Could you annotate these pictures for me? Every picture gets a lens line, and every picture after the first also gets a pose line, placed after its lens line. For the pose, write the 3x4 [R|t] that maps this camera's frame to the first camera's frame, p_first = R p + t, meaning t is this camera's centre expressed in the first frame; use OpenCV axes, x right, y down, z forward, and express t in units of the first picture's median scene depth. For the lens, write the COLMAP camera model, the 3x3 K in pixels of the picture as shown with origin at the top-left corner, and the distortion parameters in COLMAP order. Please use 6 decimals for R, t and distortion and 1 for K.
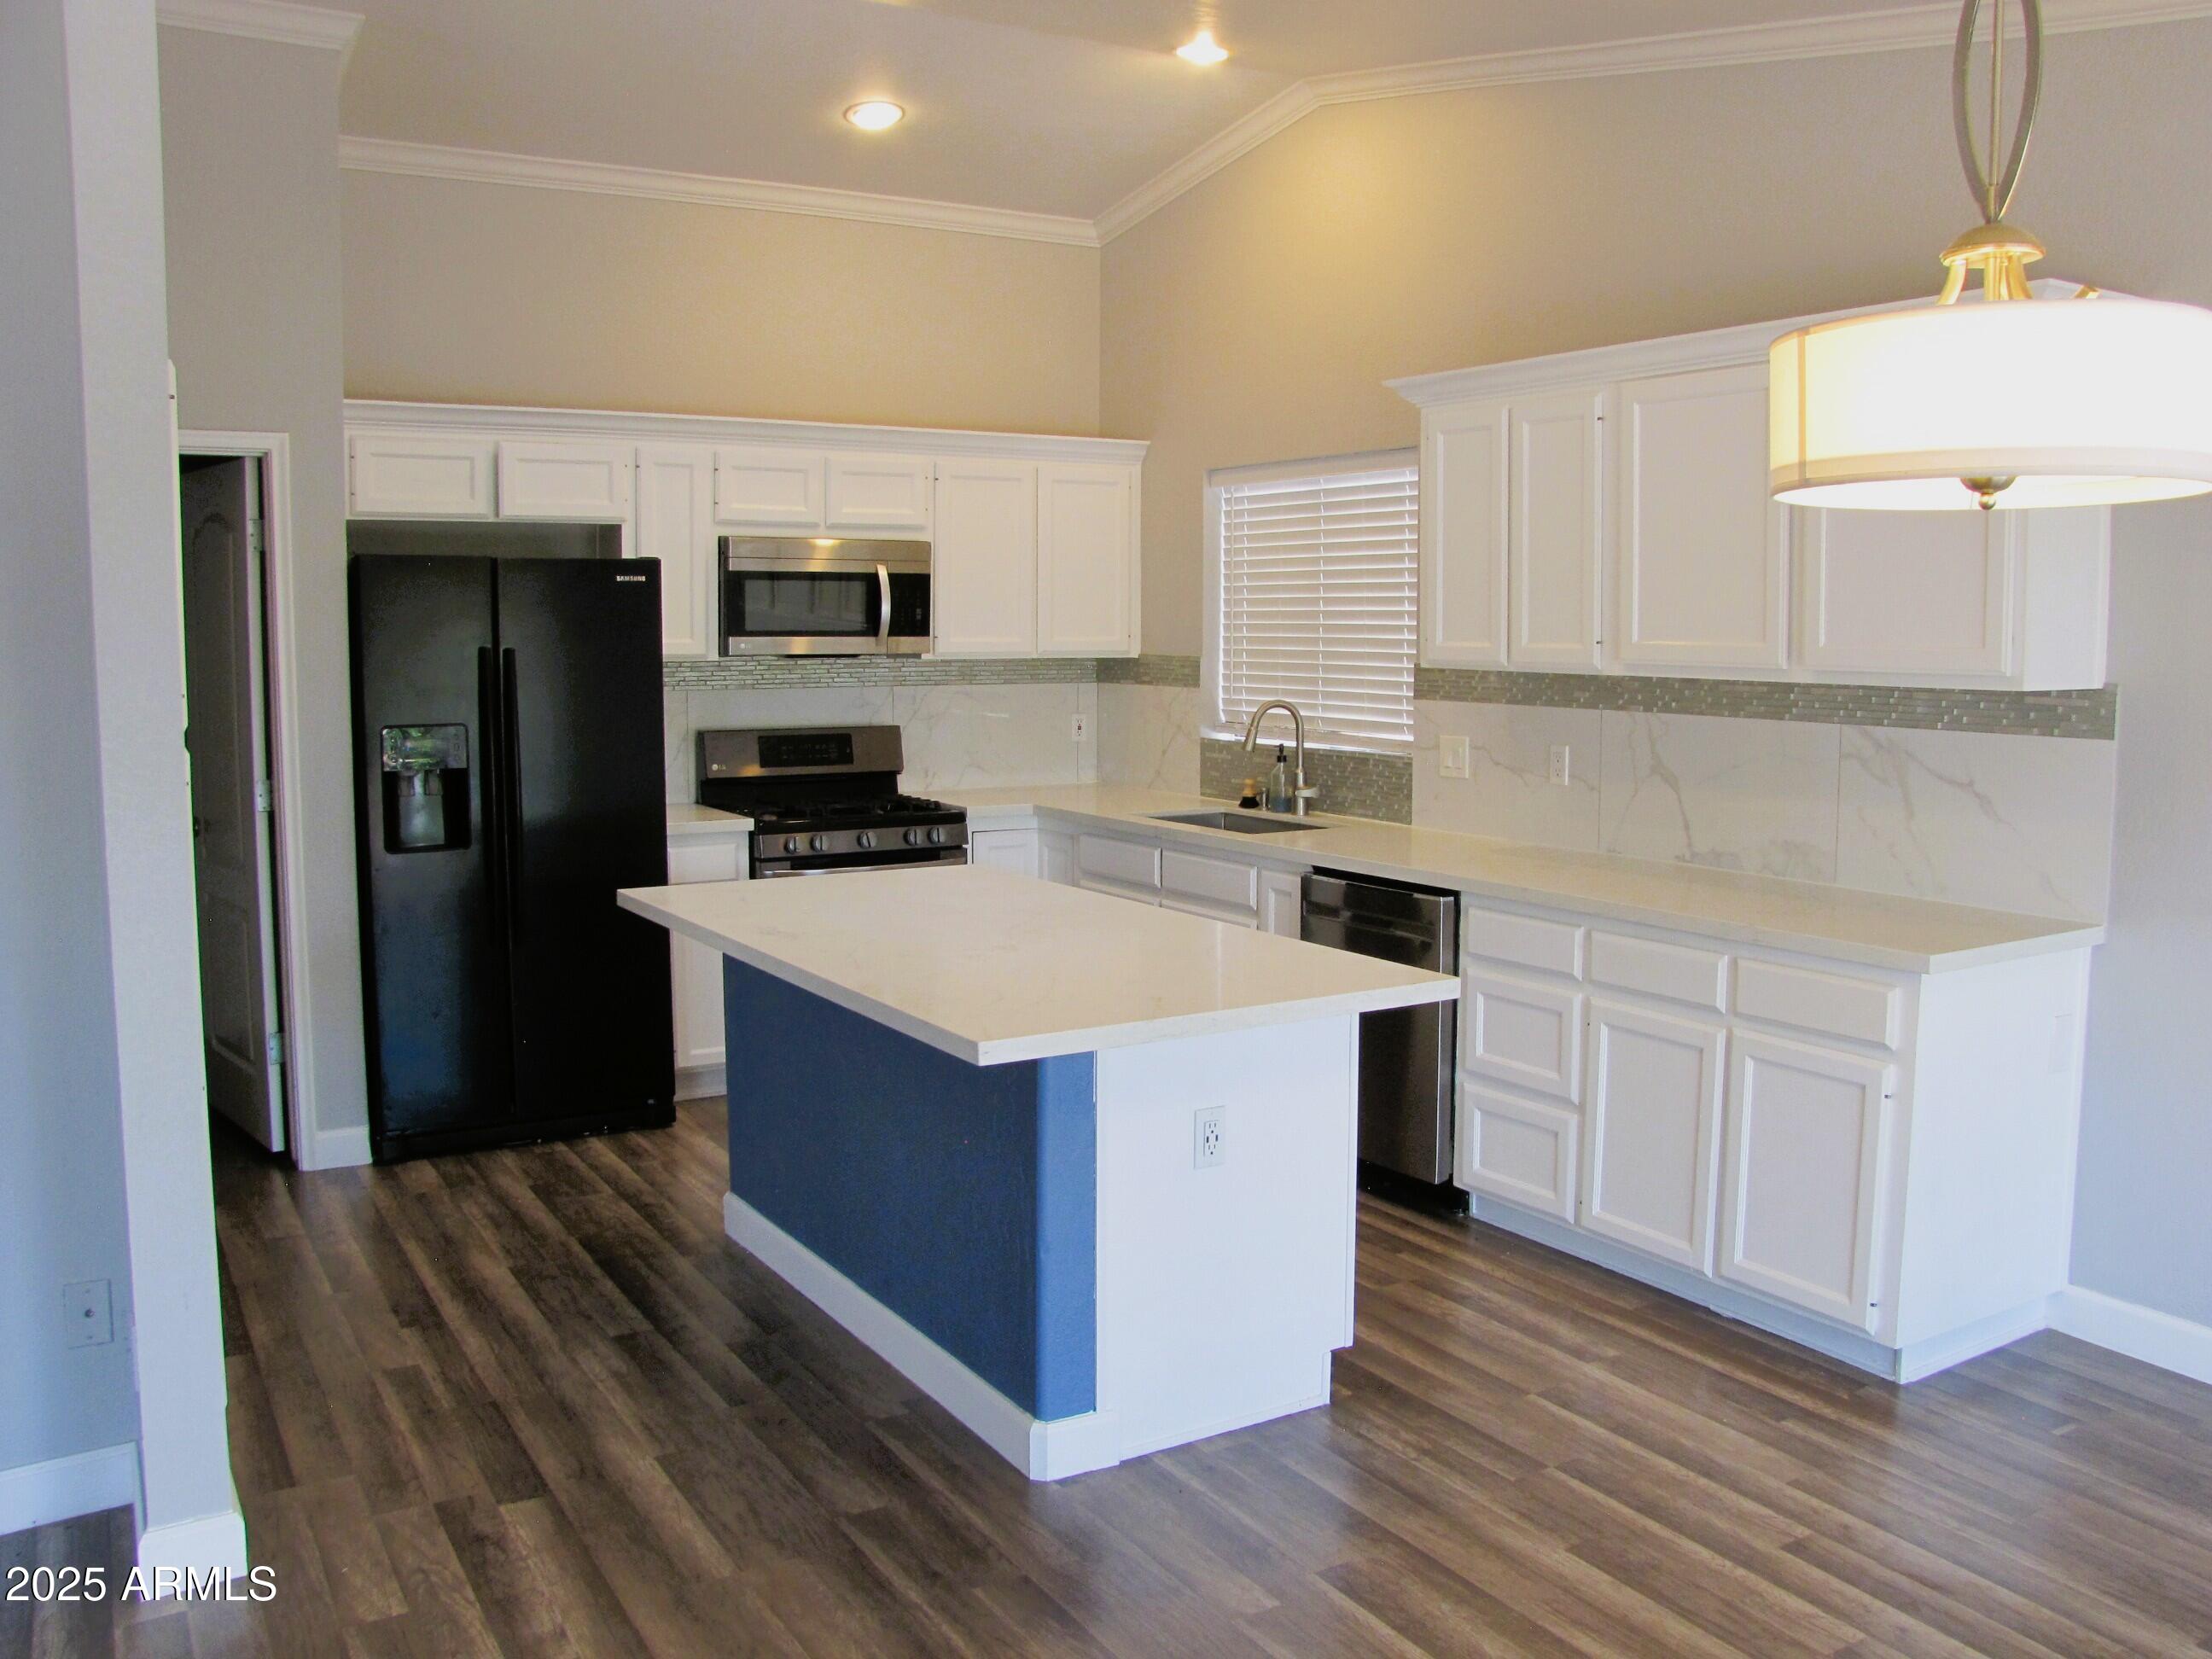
lens RADIAL K [[1850.7, 0, 1155.6], [0, 1850.7, 817.0], [0, 0, 1]] dist [-0.172337, 0.178474]
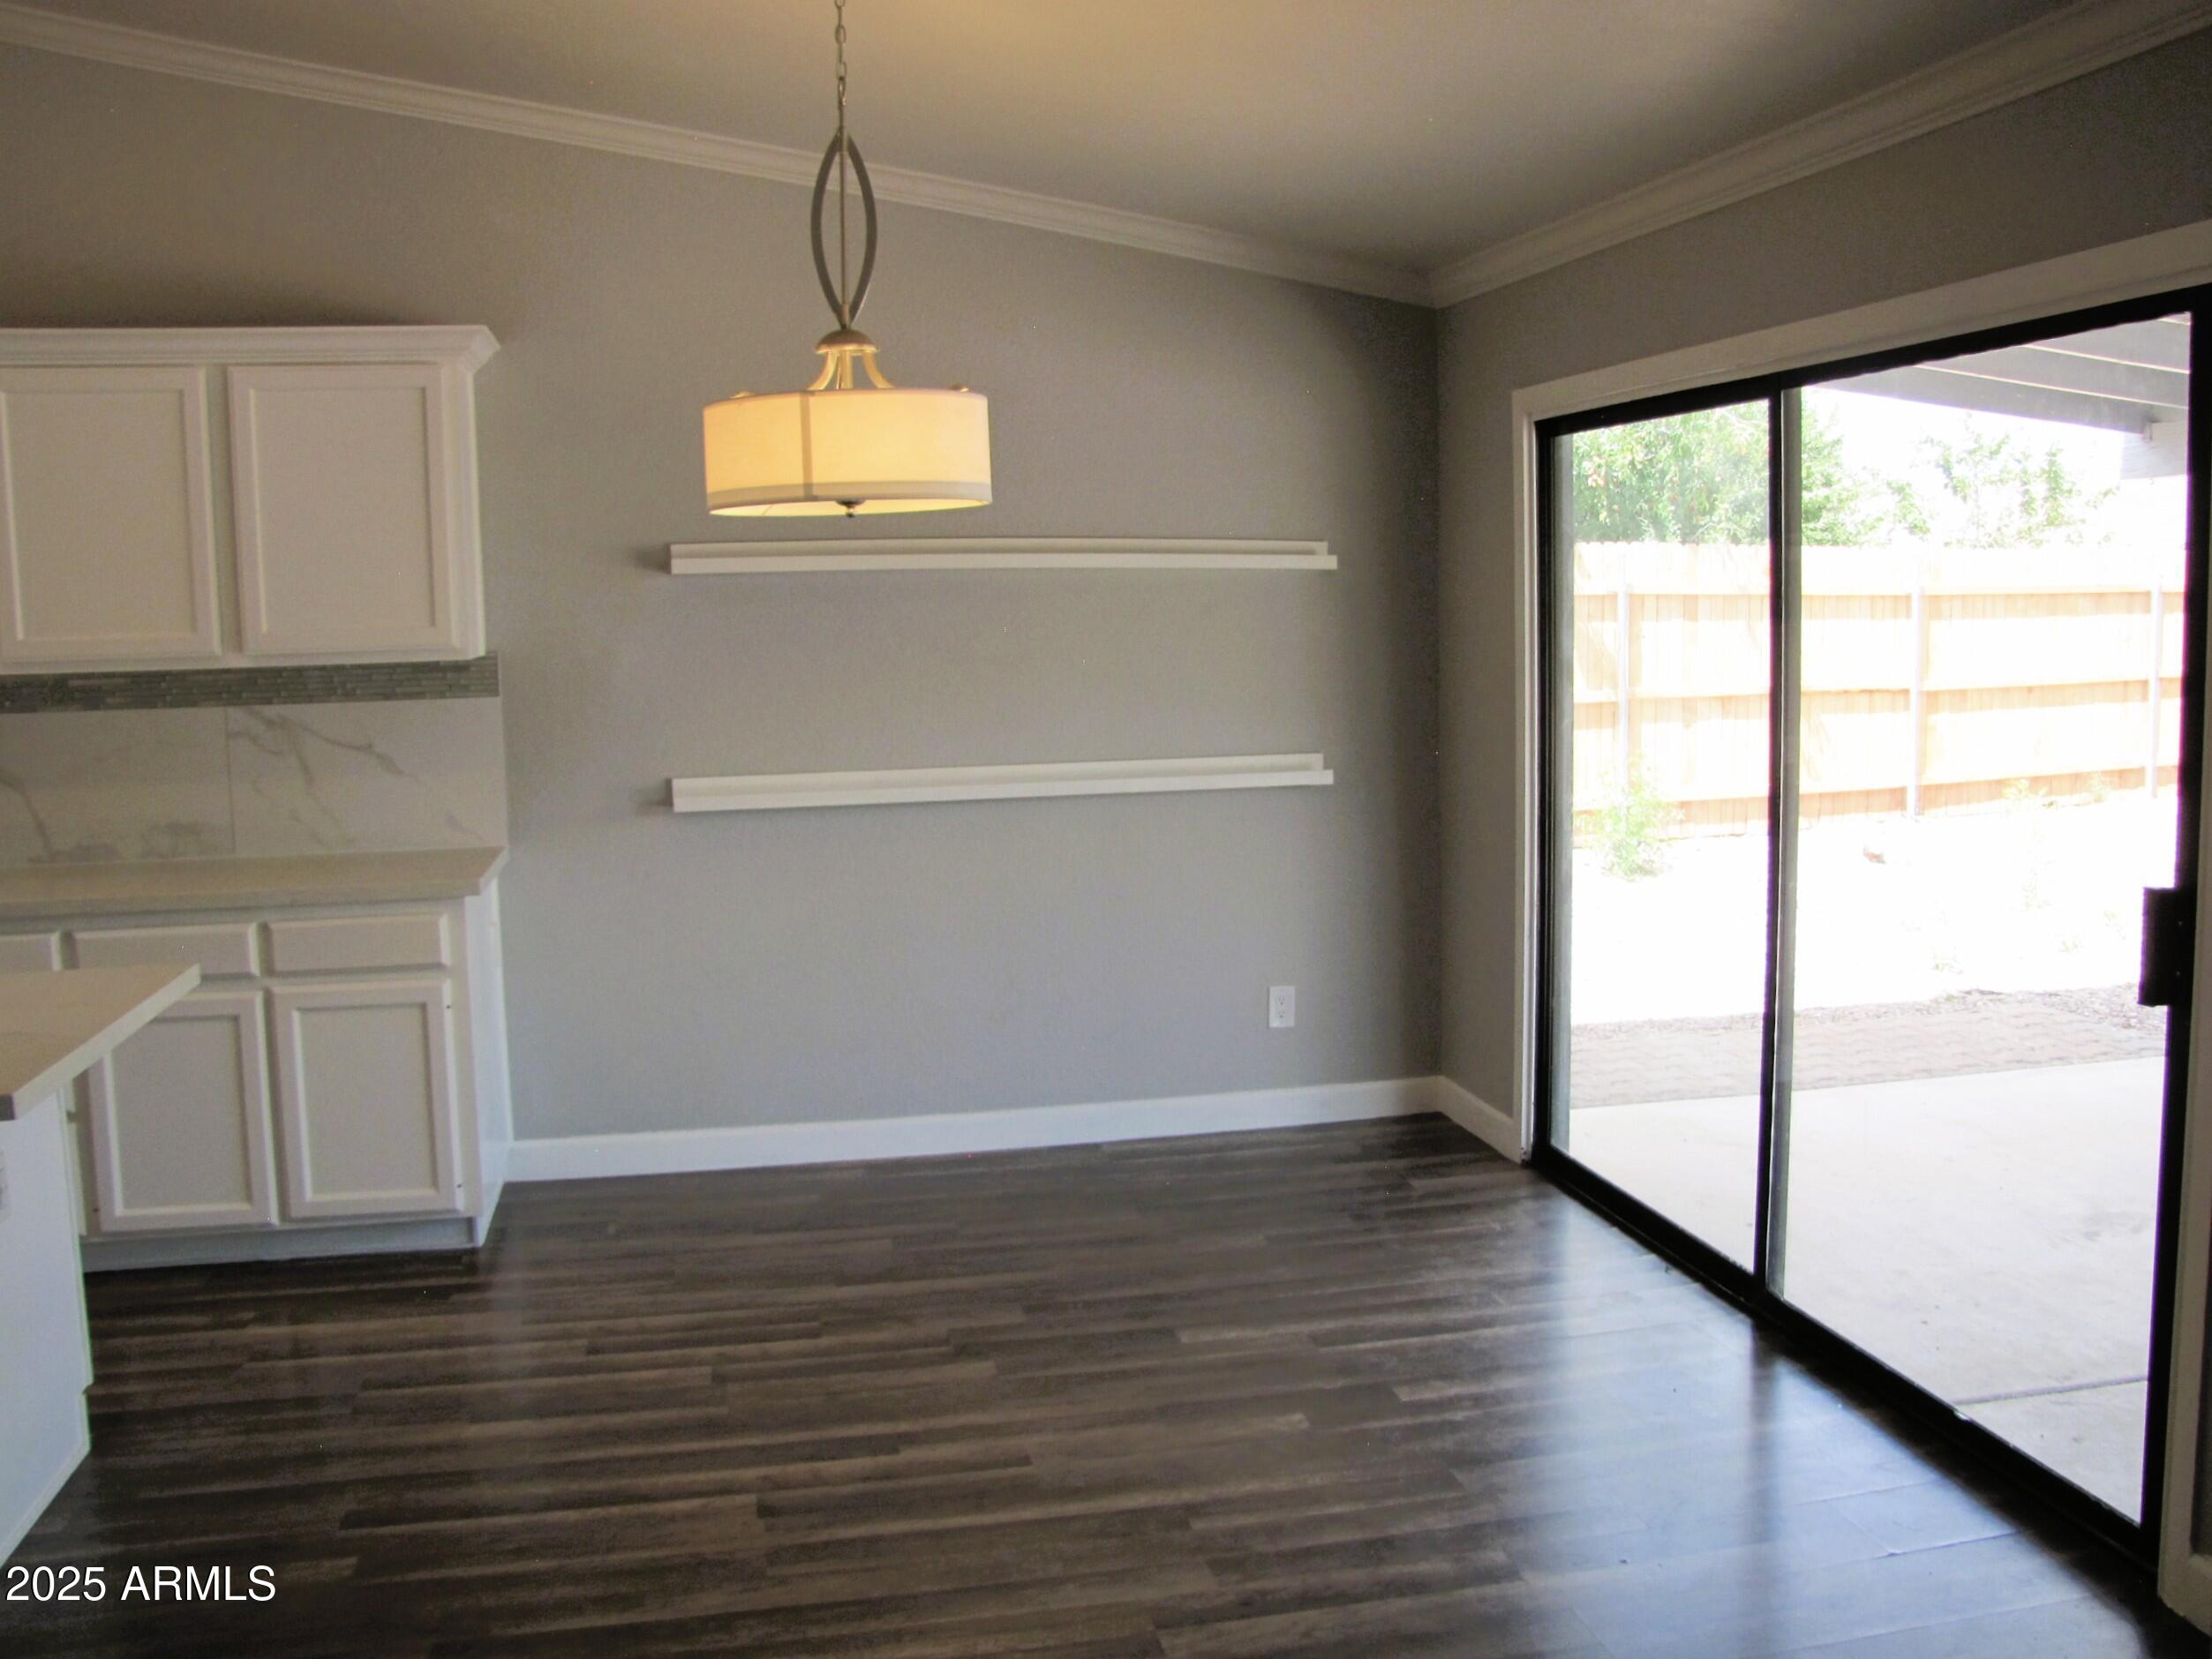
lens RADIAL K [[1904.7, 0, 1147.1], [0, 1904.7, 805.6], [0, 0, 1]] dist [-0.182653, 0.162068]
pose [[0.332008, -0.109881, 0.936855, -0.448973], [0.116806, 0.990337, 0.074760, -0.010220], [-0.936016, 0.084609, 0.341635, 0.115015]]
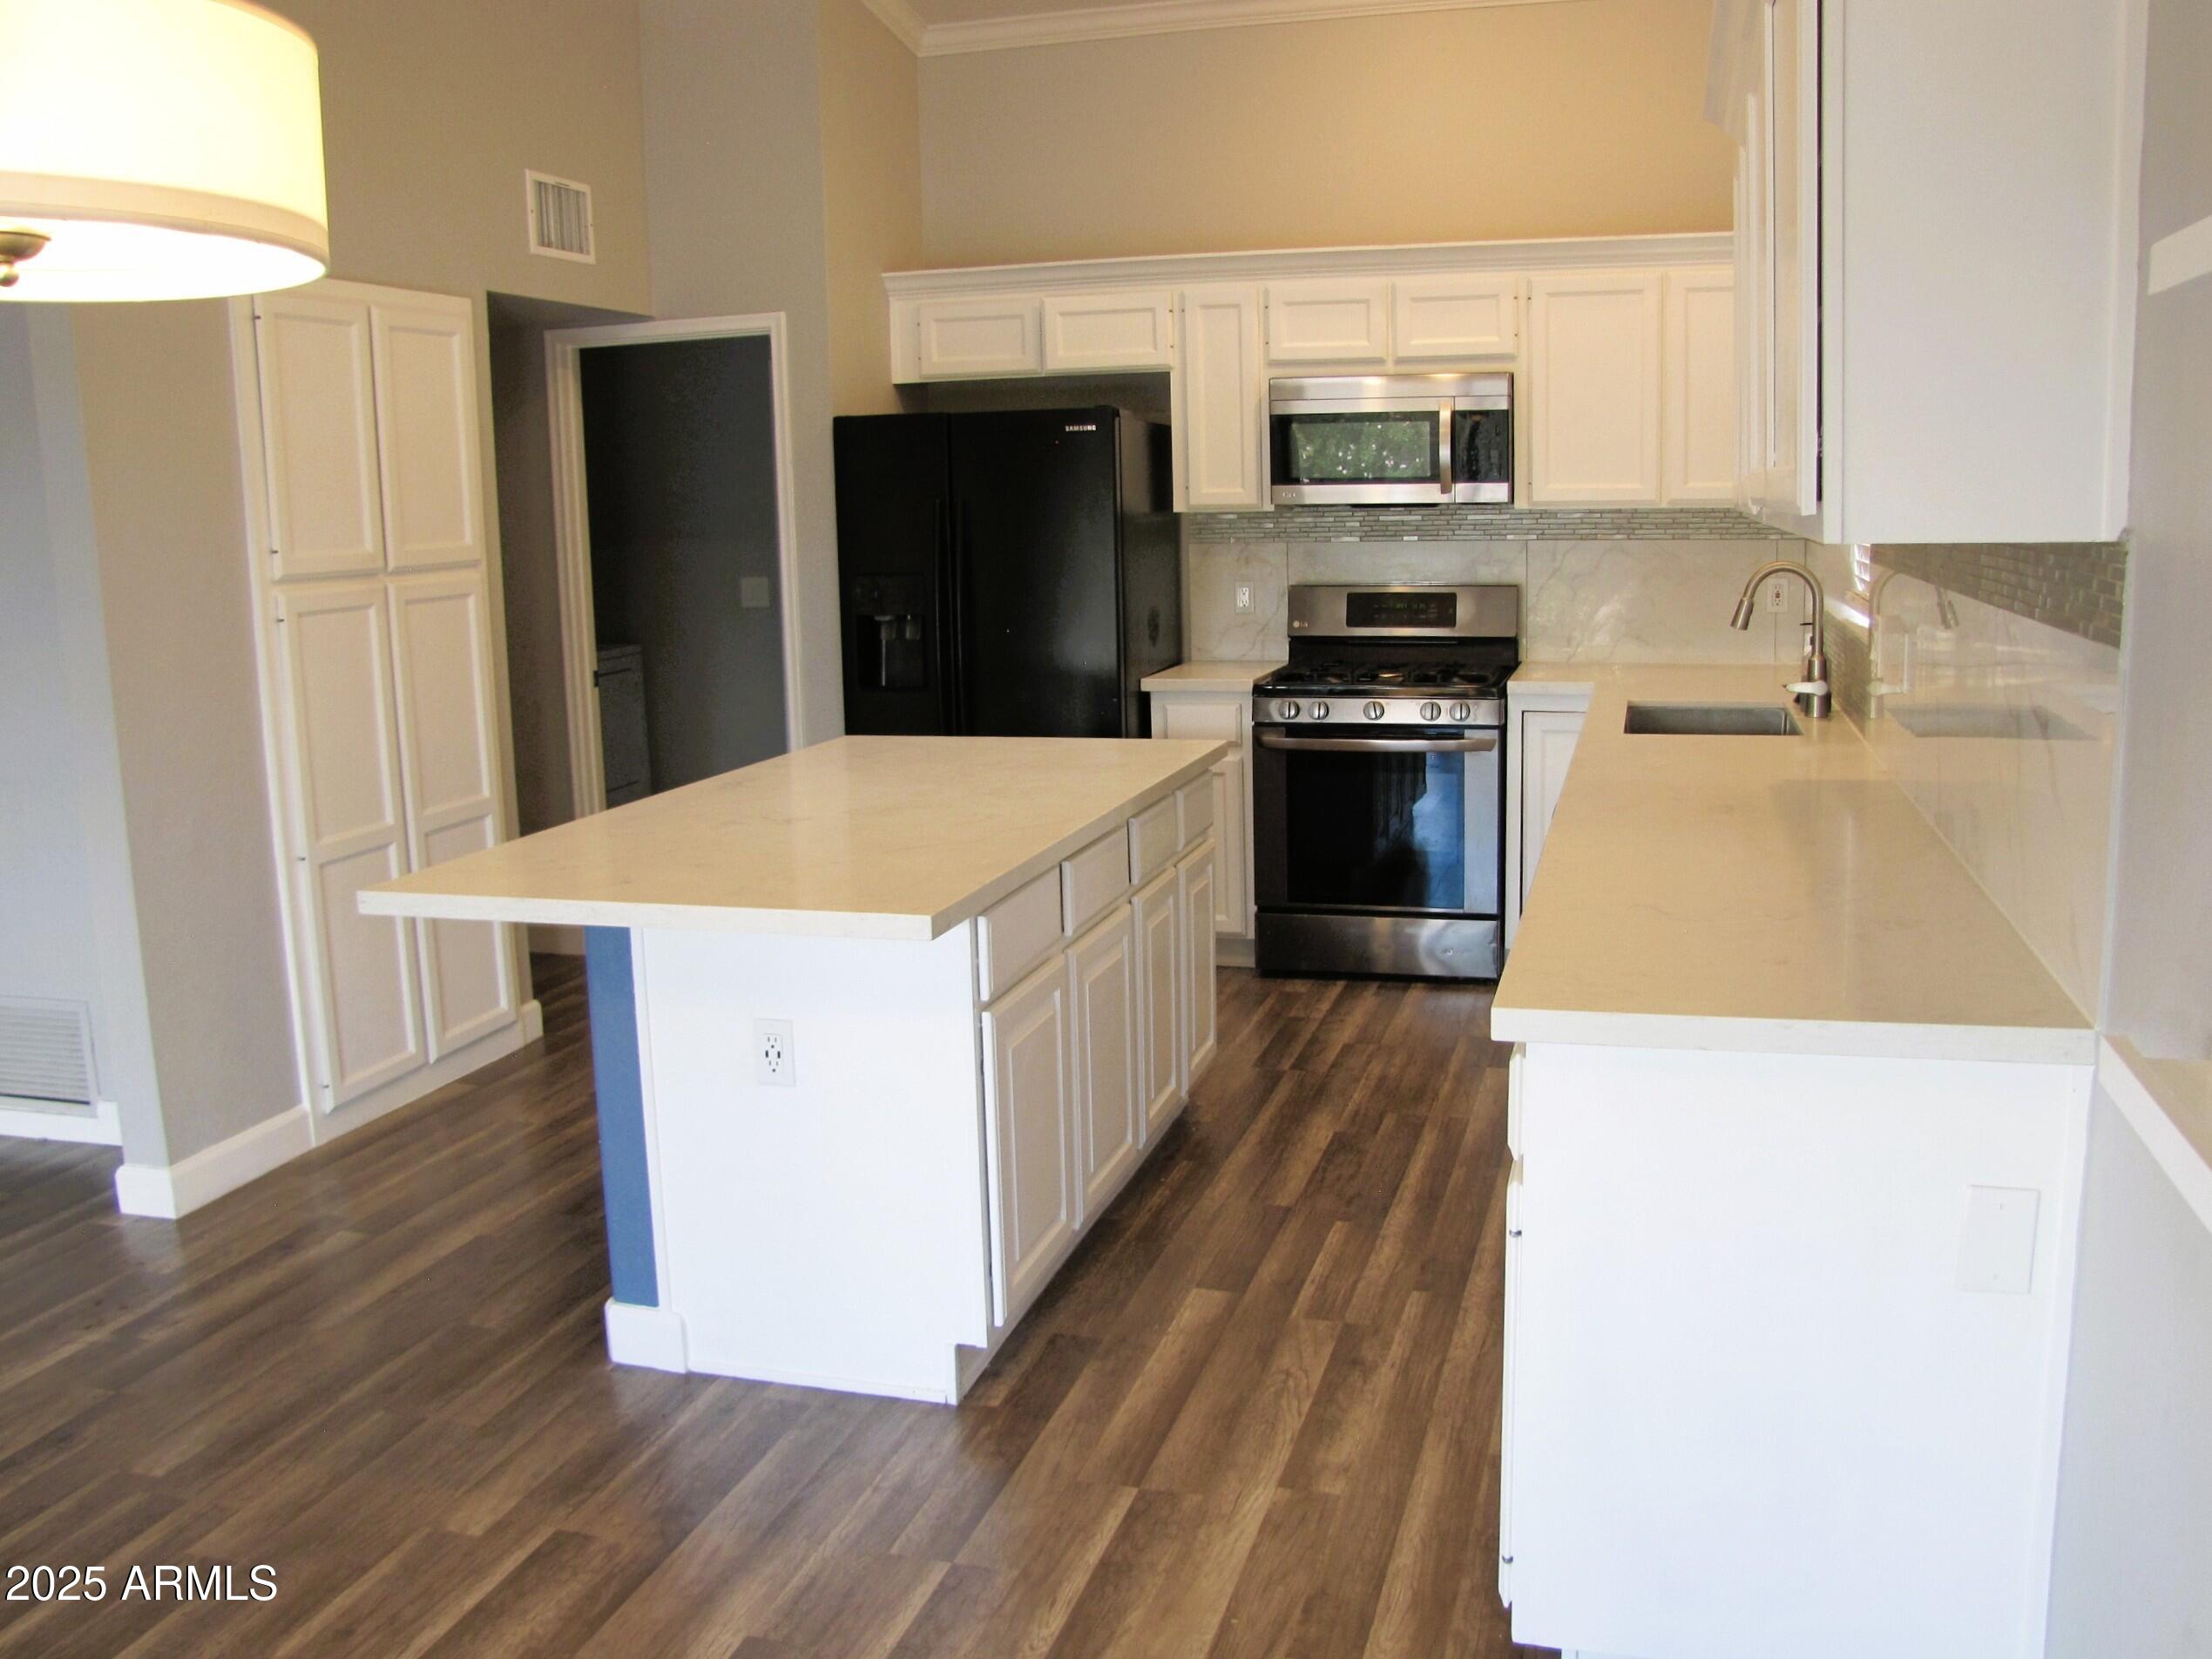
lens RADIAL K [[1856.7, 0, 1162.8], [0, 1856.7, 831.1], [0, 0, 1]] dist [-0.123797, 0.001411]
pose [[0.678849, 0.115119, -0.725197, 0.591450], [-0.053632, 0.992769, 0.107389, -0.027466], [0.732316, -0.034007, 0.680115, 0.405906]]
